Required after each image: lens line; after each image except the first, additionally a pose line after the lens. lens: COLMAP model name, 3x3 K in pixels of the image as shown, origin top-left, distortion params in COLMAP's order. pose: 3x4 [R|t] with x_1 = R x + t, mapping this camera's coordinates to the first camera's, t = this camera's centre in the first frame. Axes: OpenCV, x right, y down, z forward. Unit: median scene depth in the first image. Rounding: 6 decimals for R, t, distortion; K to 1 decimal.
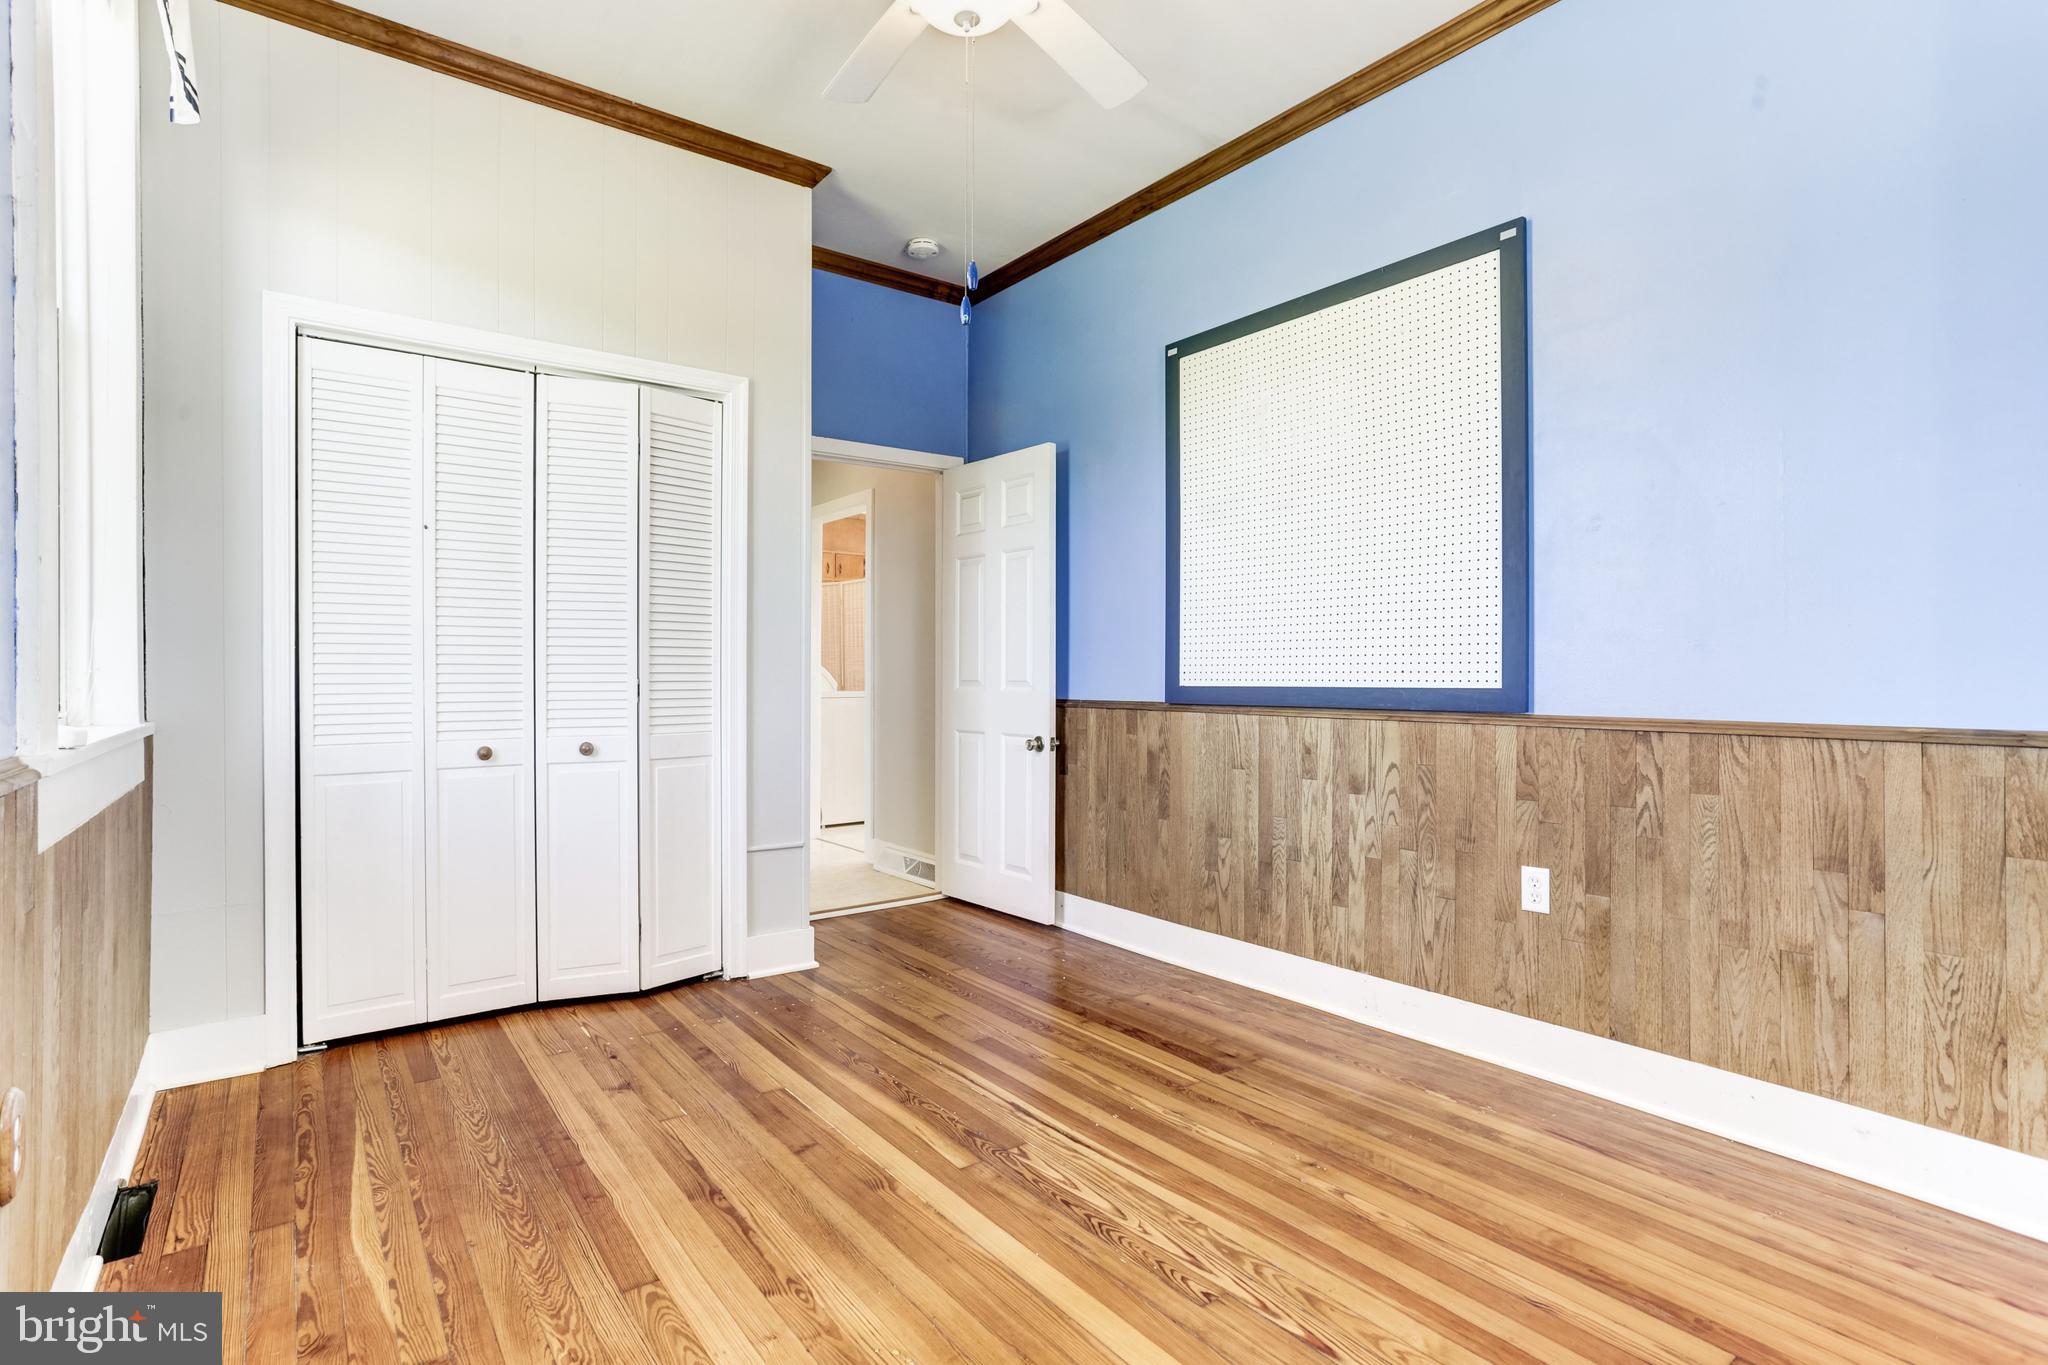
lens RADIAL K [[958.4, 0, 1026.0], [0, 958.4, 677.7], [0, 0, 1]] dist [-0.056124, 0.027966]
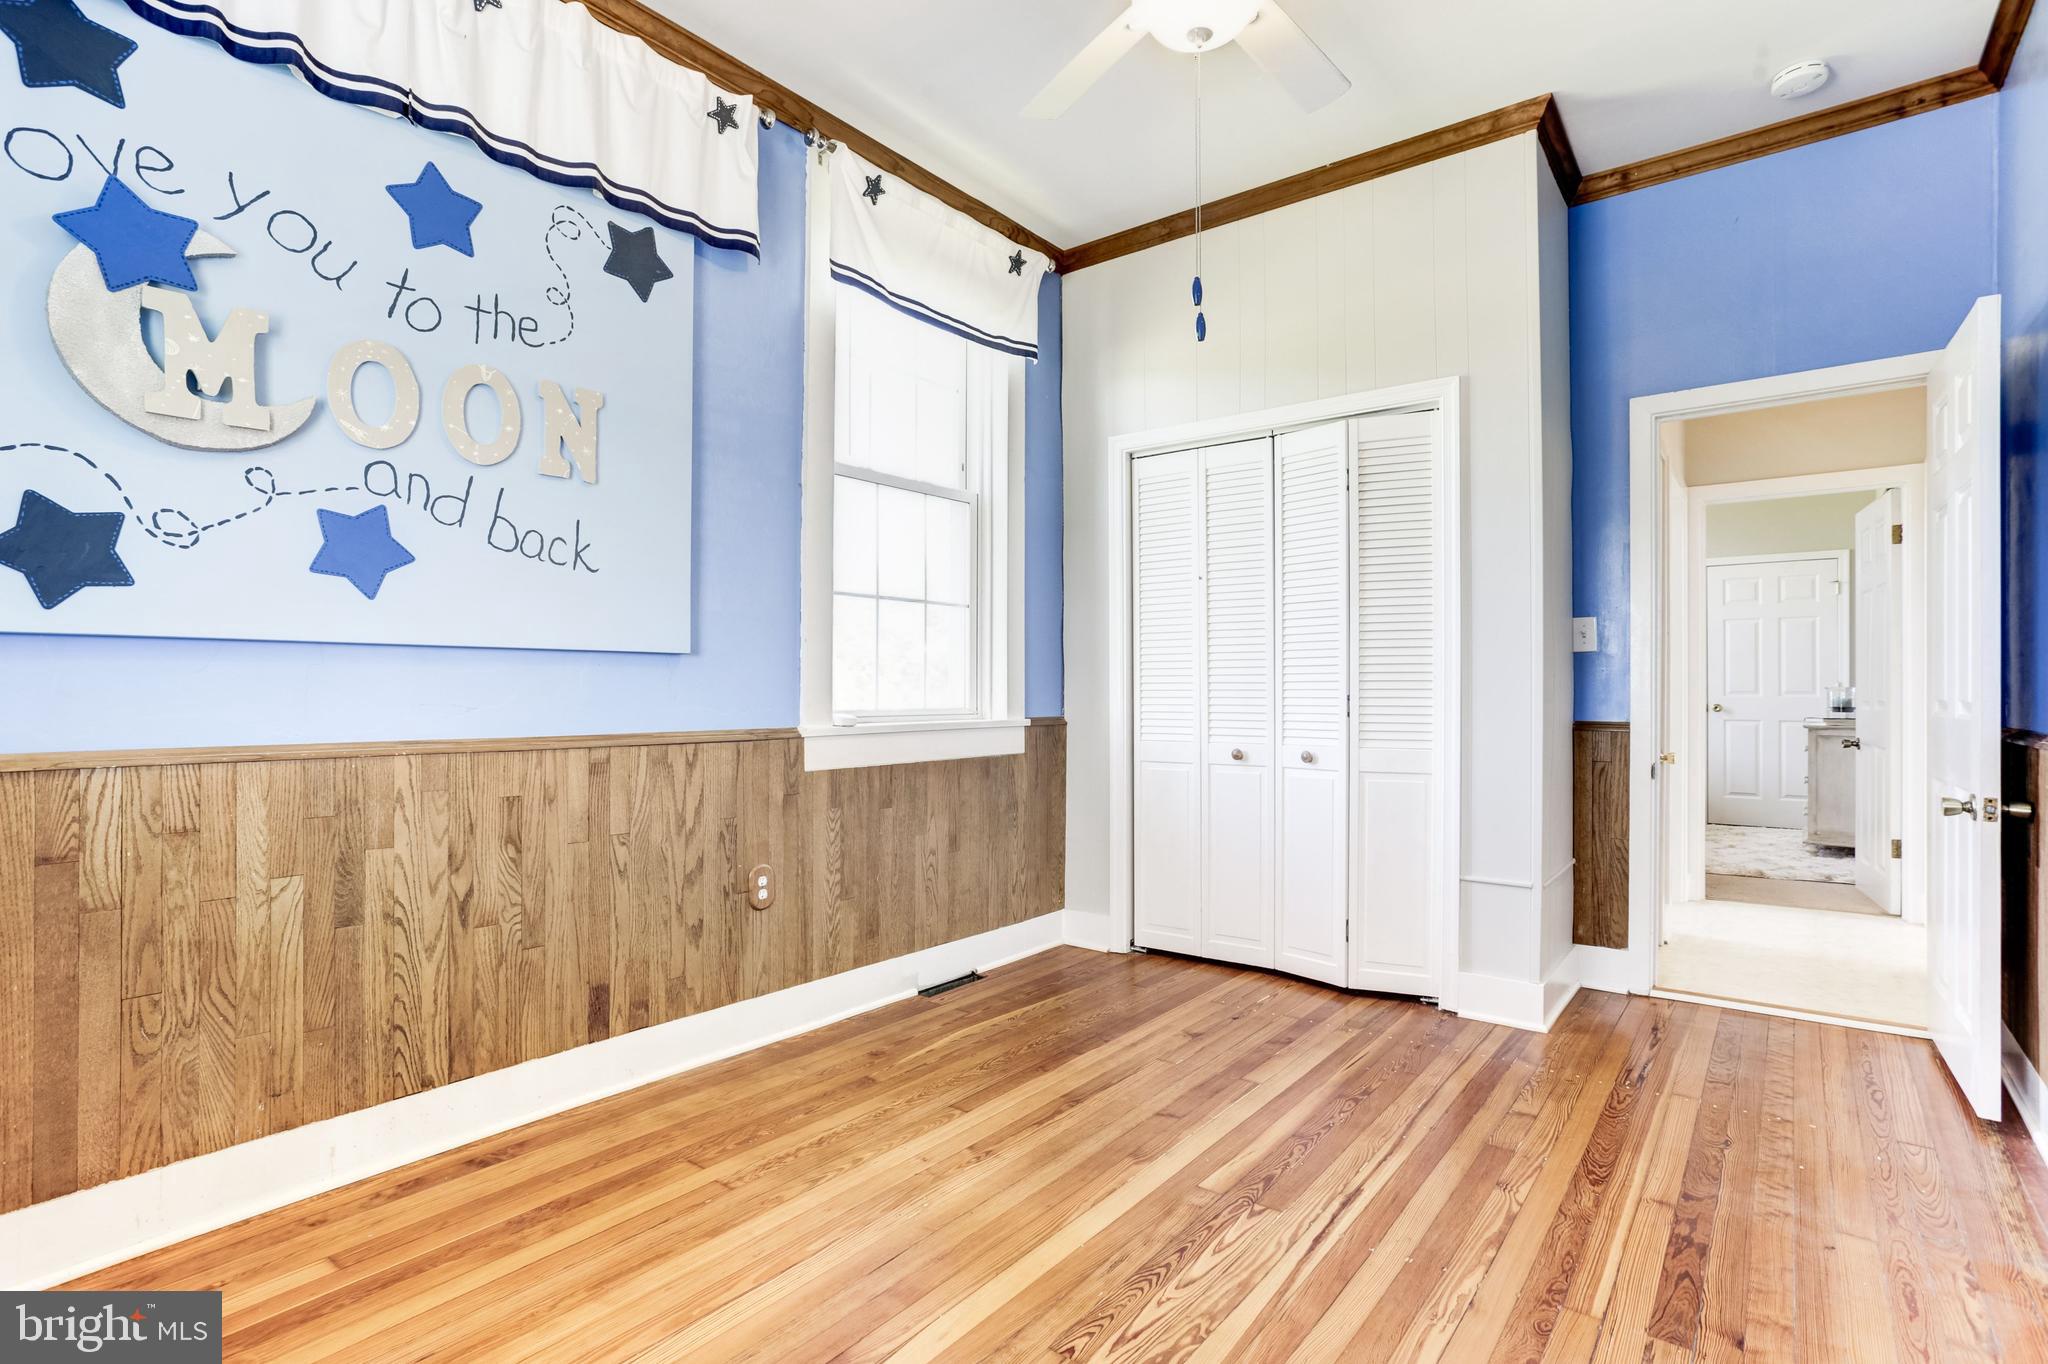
lens RADIAL K [[1027.2, 0, 1043.9], [0, 1027.2, 679.3], [0, 0, 1]] dist [-0.061771, 0.038798]
pose [[0.268139, -0.008838, -0.963340, 0.741790], [-0.001236, 0.999954, -0.009518, -0.005953], [0.963379, 0.003743, 0.268116, 0.443898]]
